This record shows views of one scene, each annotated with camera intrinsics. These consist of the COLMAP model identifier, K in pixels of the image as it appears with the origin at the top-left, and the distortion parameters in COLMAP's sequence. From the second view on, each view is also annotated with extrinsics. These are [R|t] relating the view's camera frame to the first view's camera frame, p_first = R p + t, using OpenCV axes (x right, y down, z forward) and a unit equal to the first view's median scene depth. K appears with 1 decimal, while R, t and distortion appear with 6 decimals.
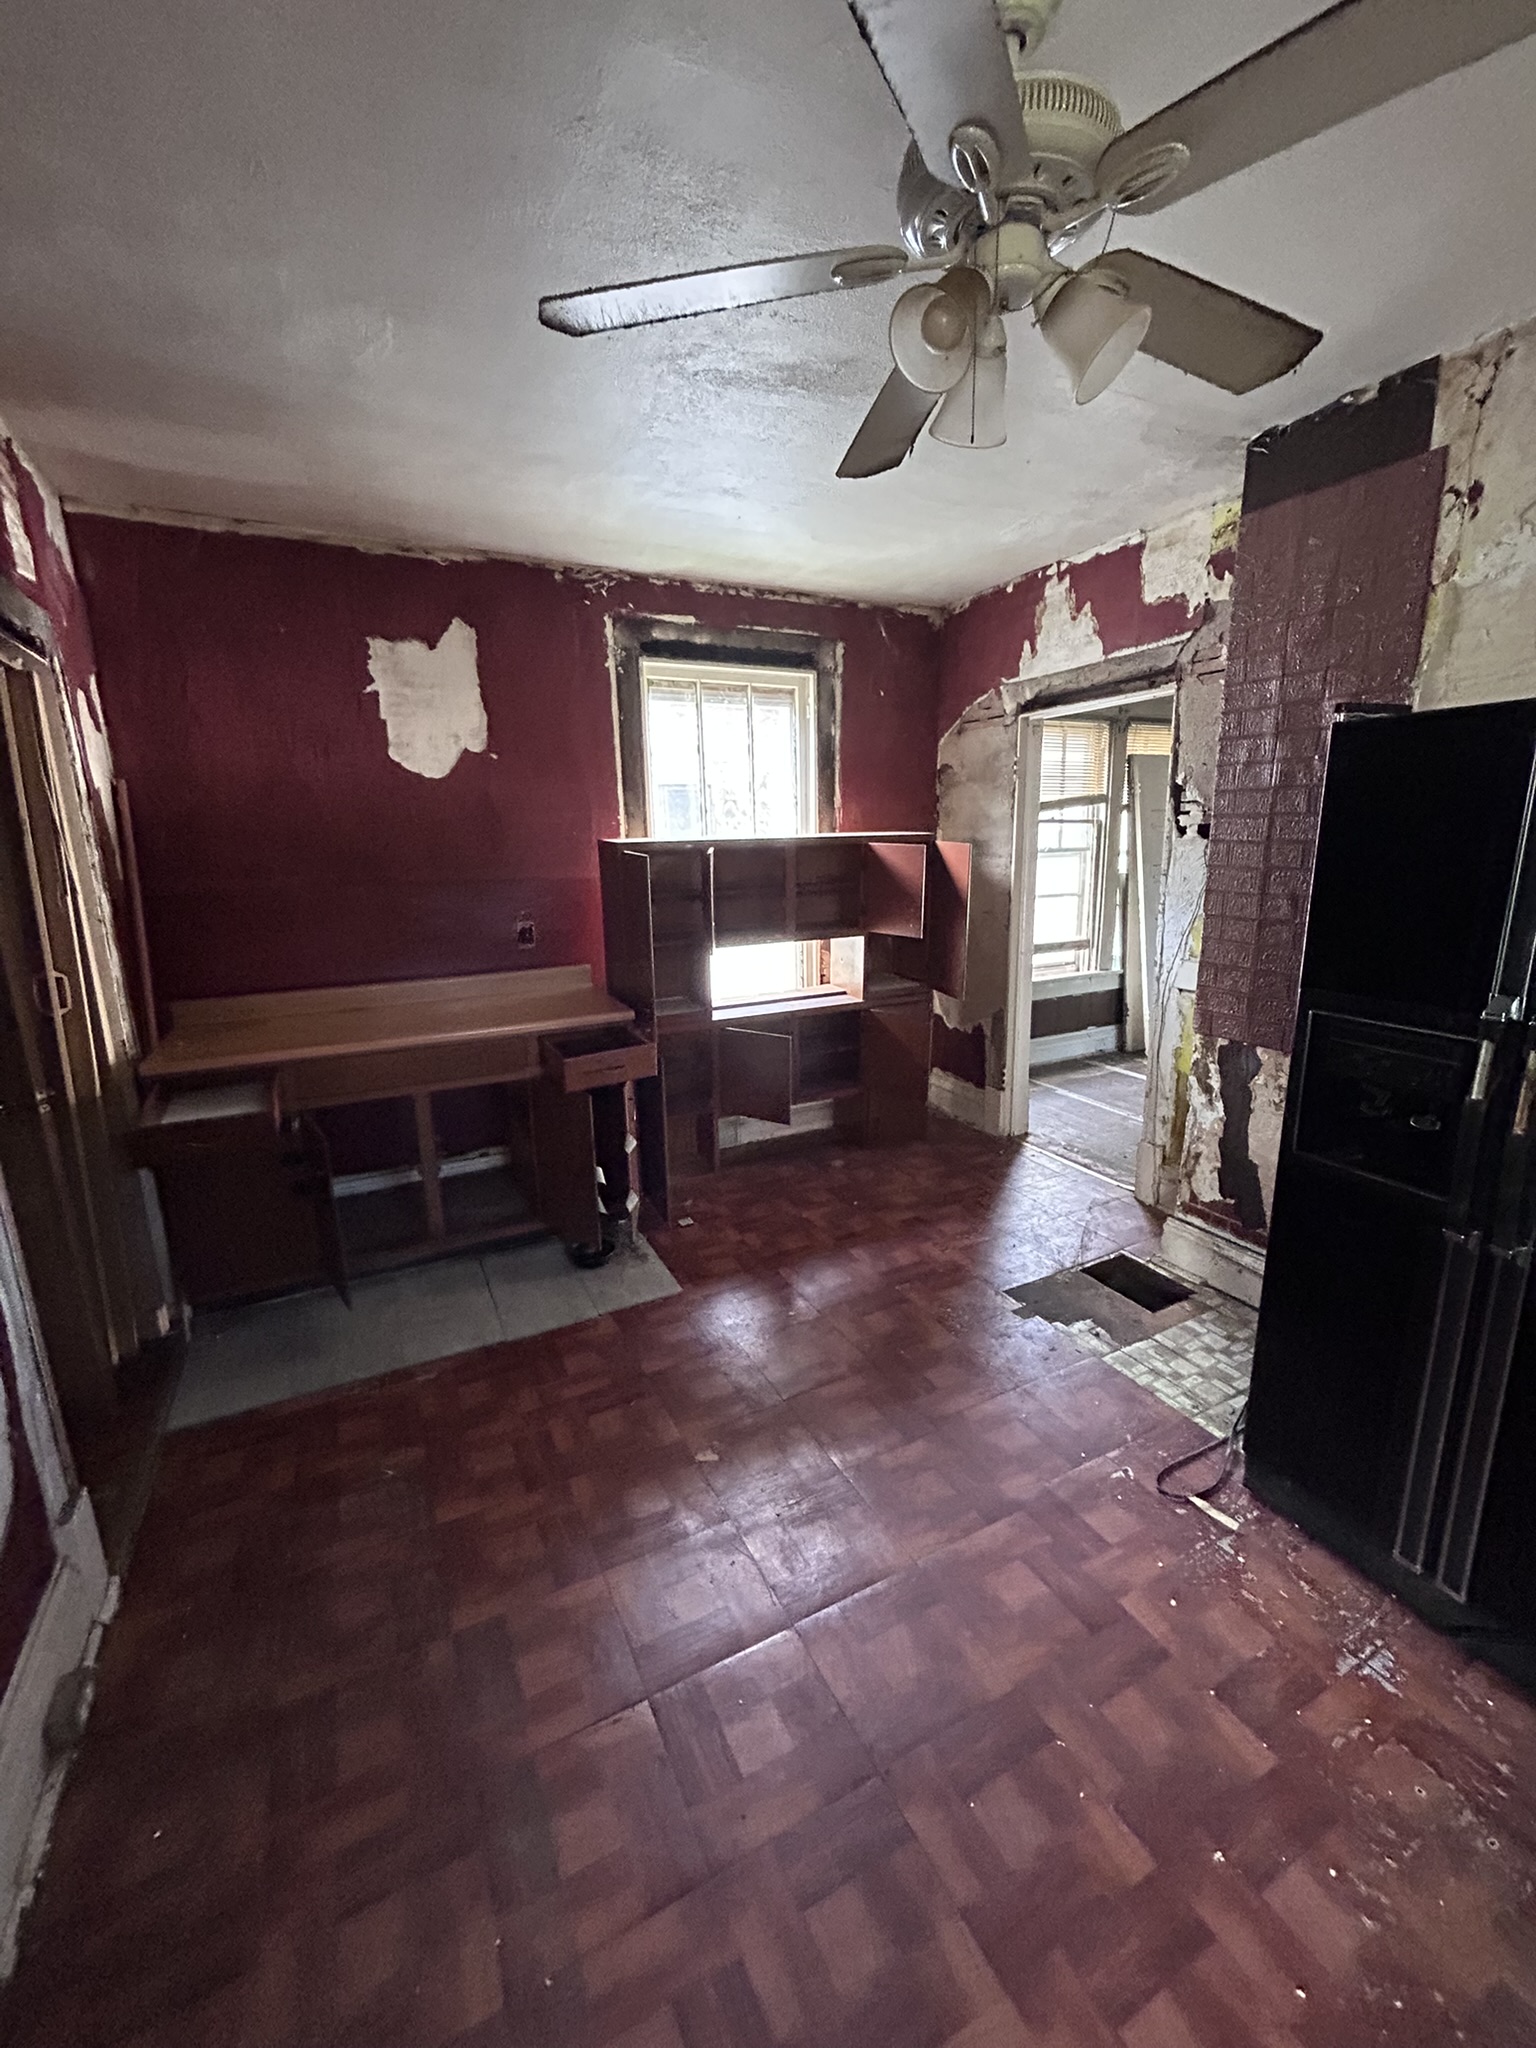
lens RADIAL K [[831.7, 0, 770.3], [0, 831.7, 1019.7], [0, 0, 1]] dist [-0.001883, 0.001258]
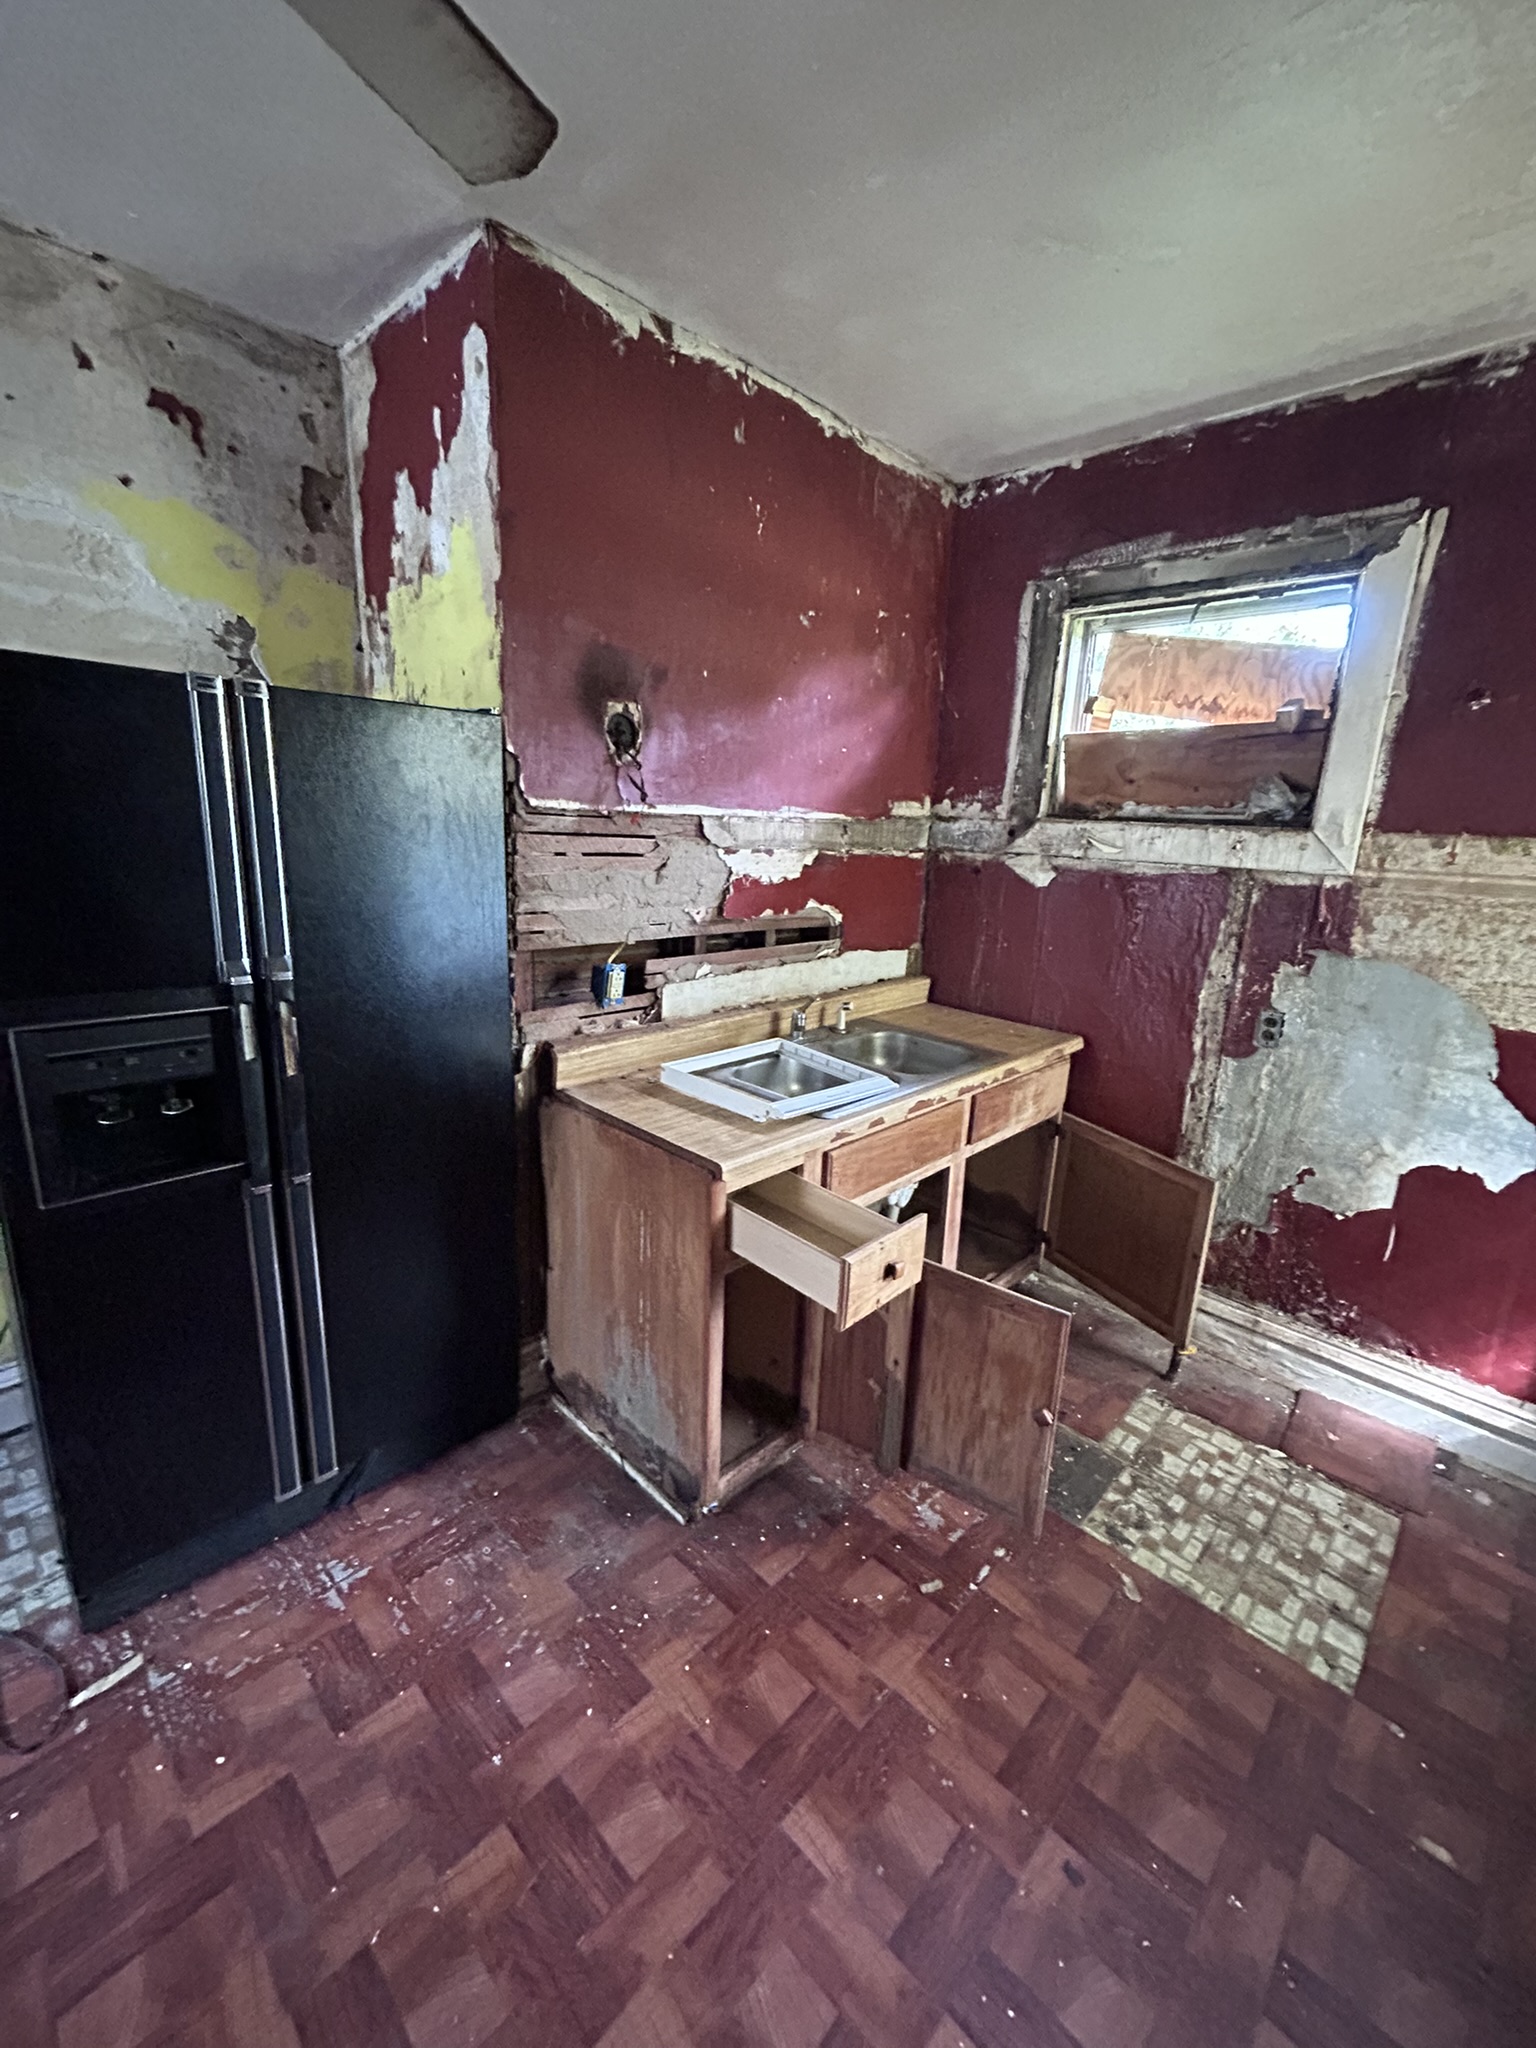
lens RADIAL K [[831.7, 0, 774.5], [0, 831.7, 1025.5], [0, 0, 1]] dist [-0.001883, 0.001258]
pose [[-0.334752, -0.218866, 0.916536, -0.128218], [0.165002, 0.944010, 0.285692, -0.052261], [-0.927747, 0.246866, -0.279896, 0.251764]]
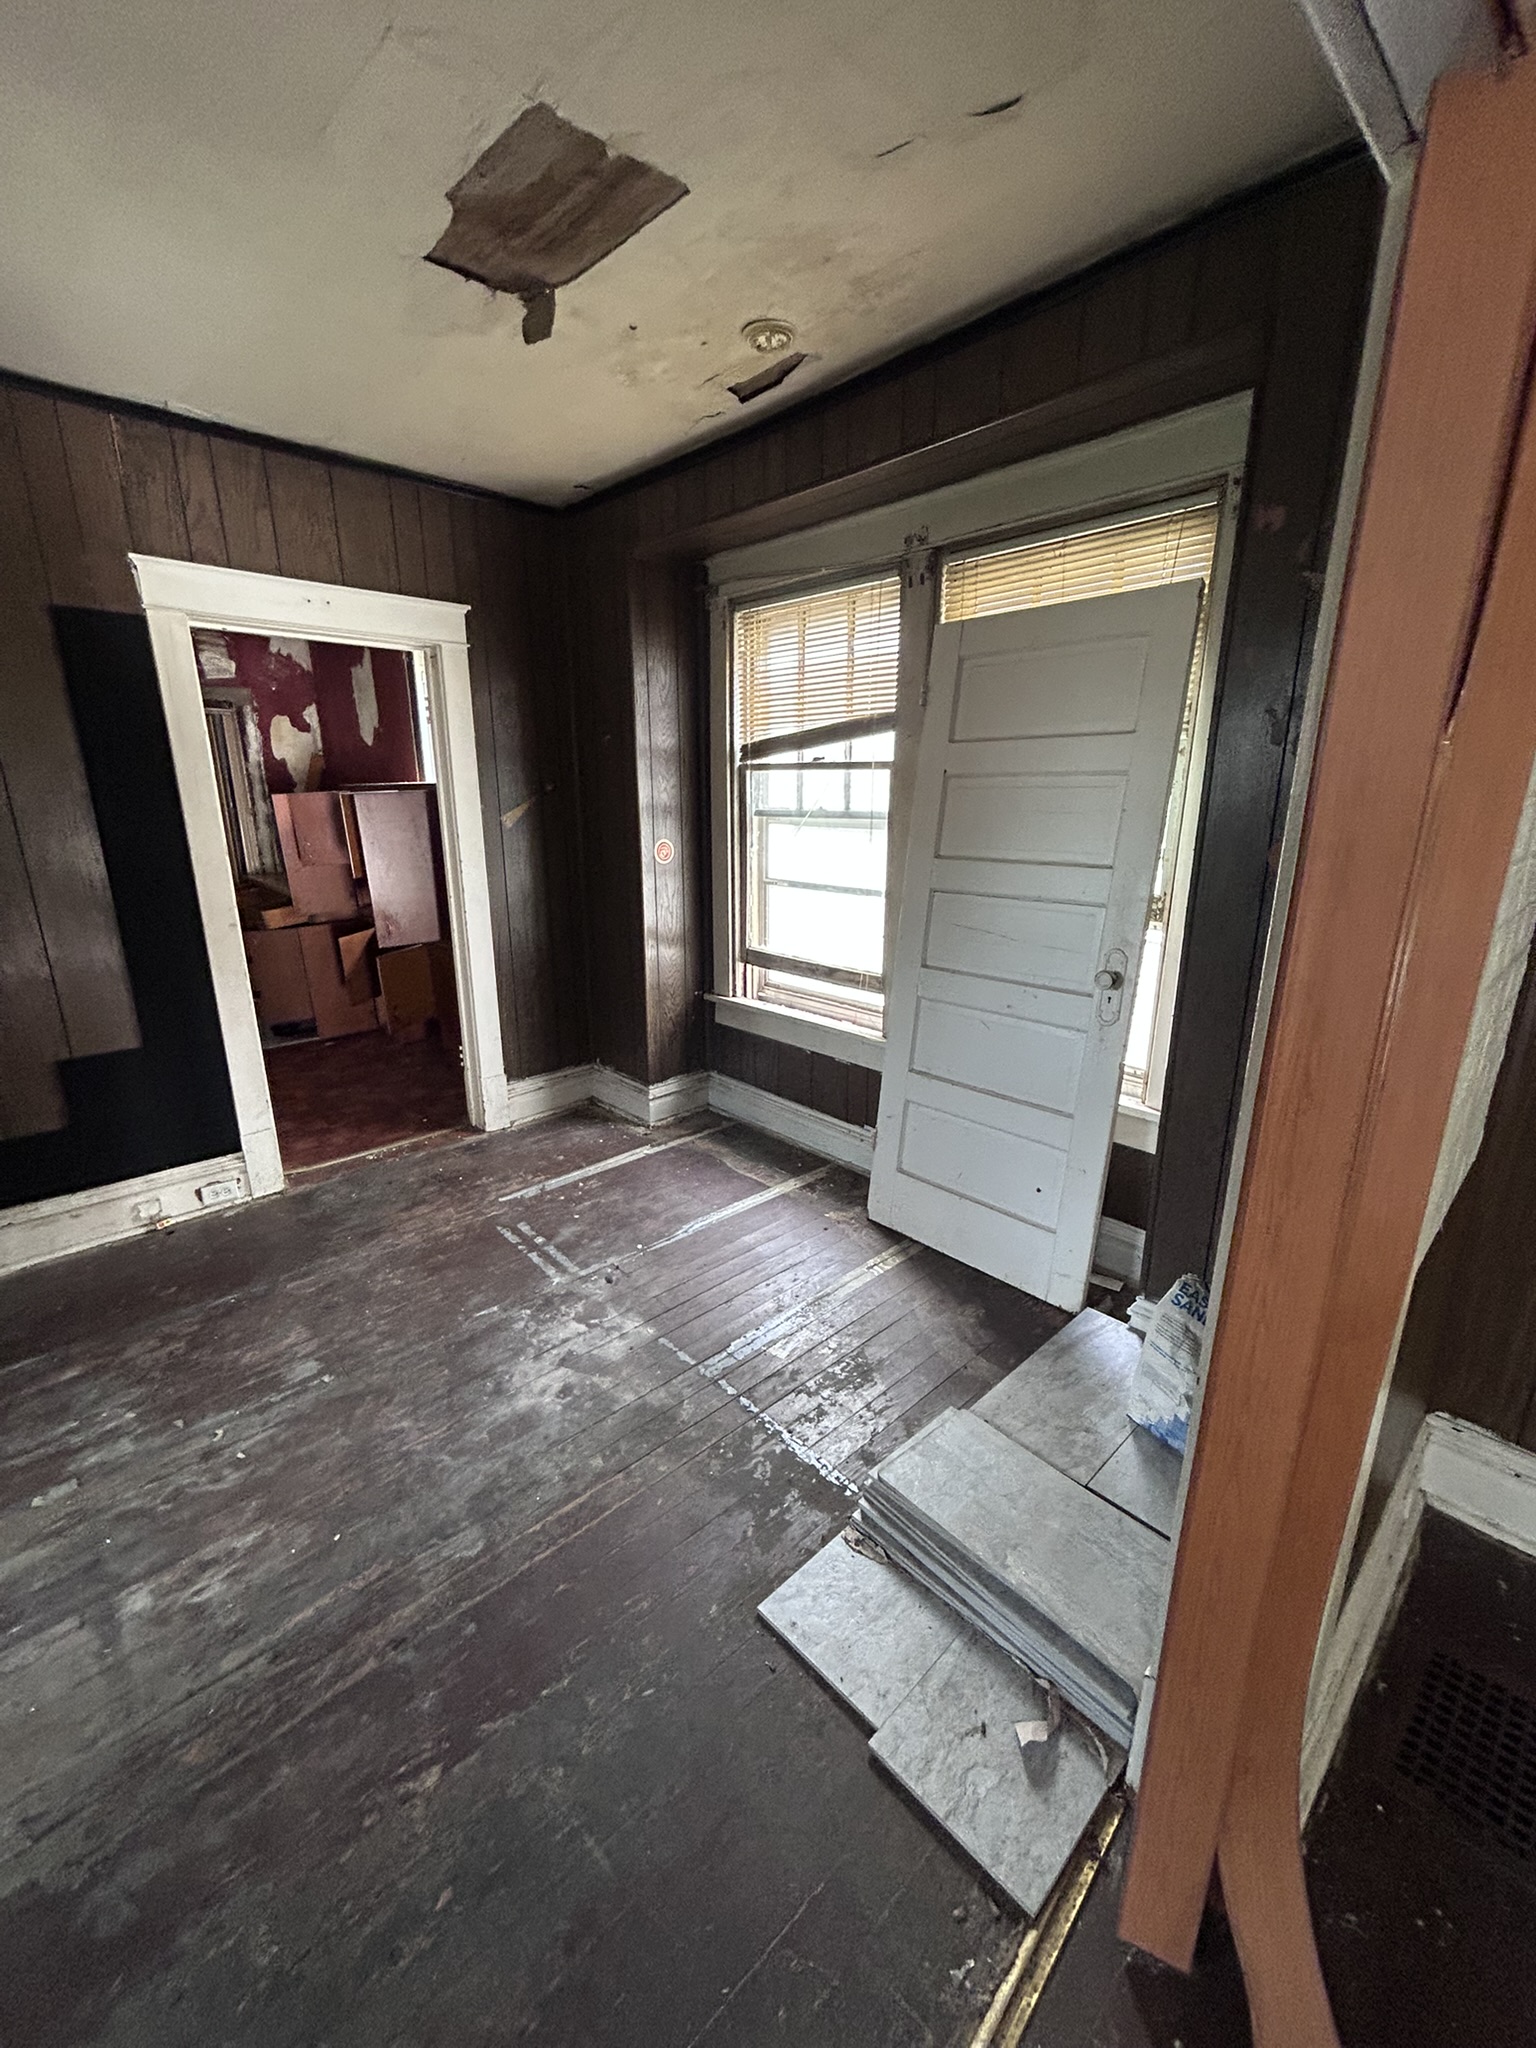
lens RADIAL K [[831.7, 0, 779.7], [0, 831.7, 1019.6], [0, 0, 1]] dist [-0.001883, 0.001258]
pose [[0.281022, 0.277072, -0.918835, 1.376186], [-0.209941, 0.951977, 0.222856, -0.279409], [0.936457, 0.130274, 0.325695, 1.168776]]
